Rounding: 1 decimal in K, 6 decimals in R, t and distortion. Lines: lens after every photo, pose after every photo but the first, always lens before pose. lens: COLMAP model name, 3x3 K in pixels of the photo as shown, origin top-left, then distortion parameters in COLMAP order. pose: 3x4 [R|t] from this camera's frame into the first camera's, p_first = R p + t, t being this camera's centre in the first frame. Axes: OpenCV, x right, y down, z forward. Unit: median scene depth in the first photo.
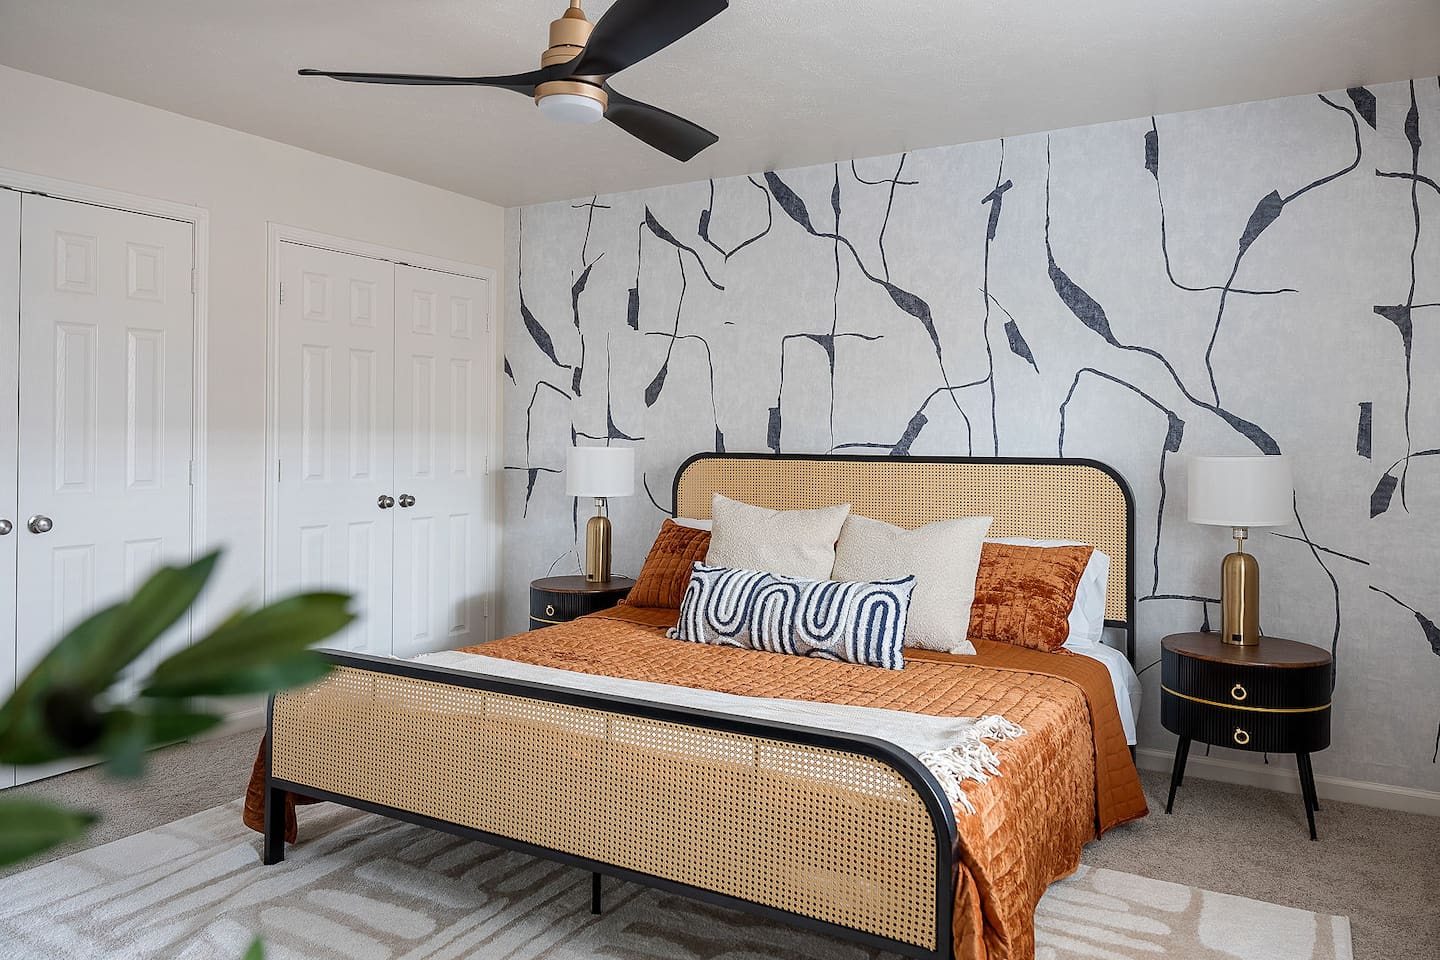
lens RADIAL K [[1088.9, 0, 730.5], [0, 1088.9, 449.0], [0, 0, 1]] dist [-0.003350, -0.007928]
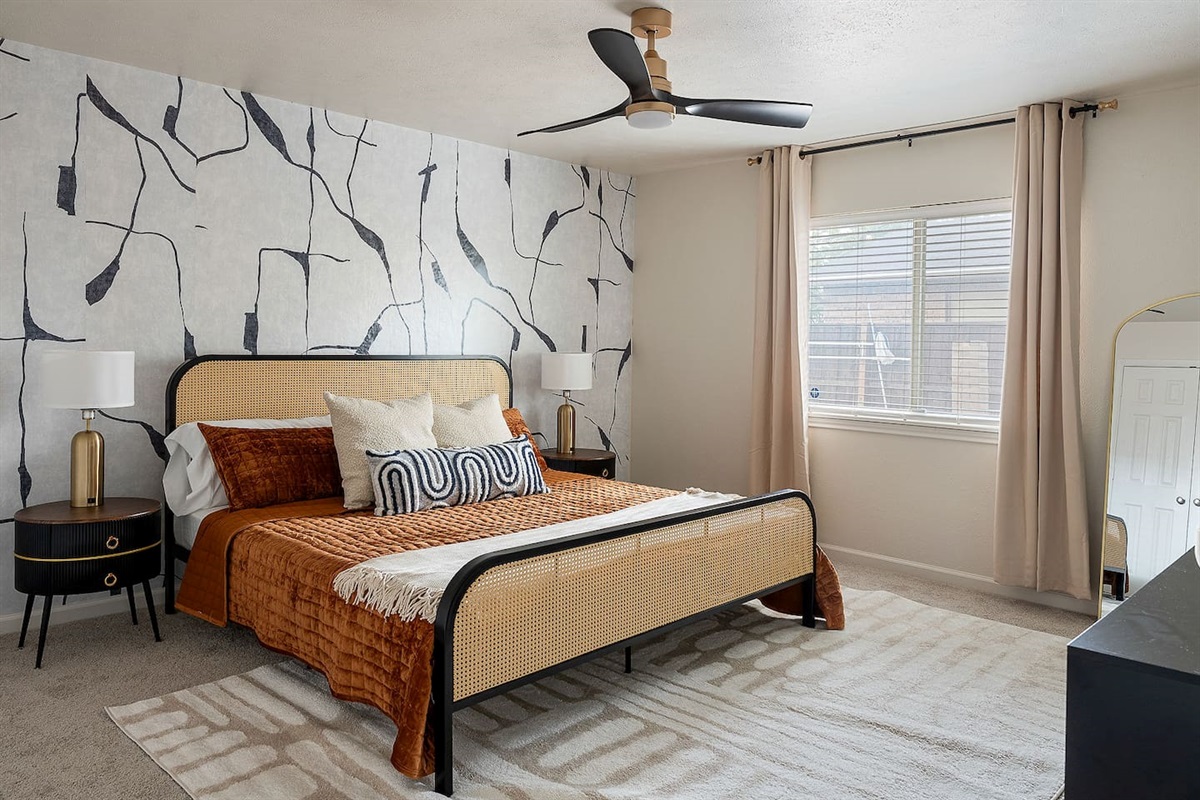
lens RADIAL K [[907.4, 0, 608.7], [0, 907.4, 374.1], [0, 0, 1]] dist [-0.003350, -0.007928]
pose [[0.179112, -0.036601, 0.983148, -0.843825], [-0.003128, 0.999282, 0.037771, -0.012856], [-0.983824, -0.009840, 0.178869, 0.521659]]
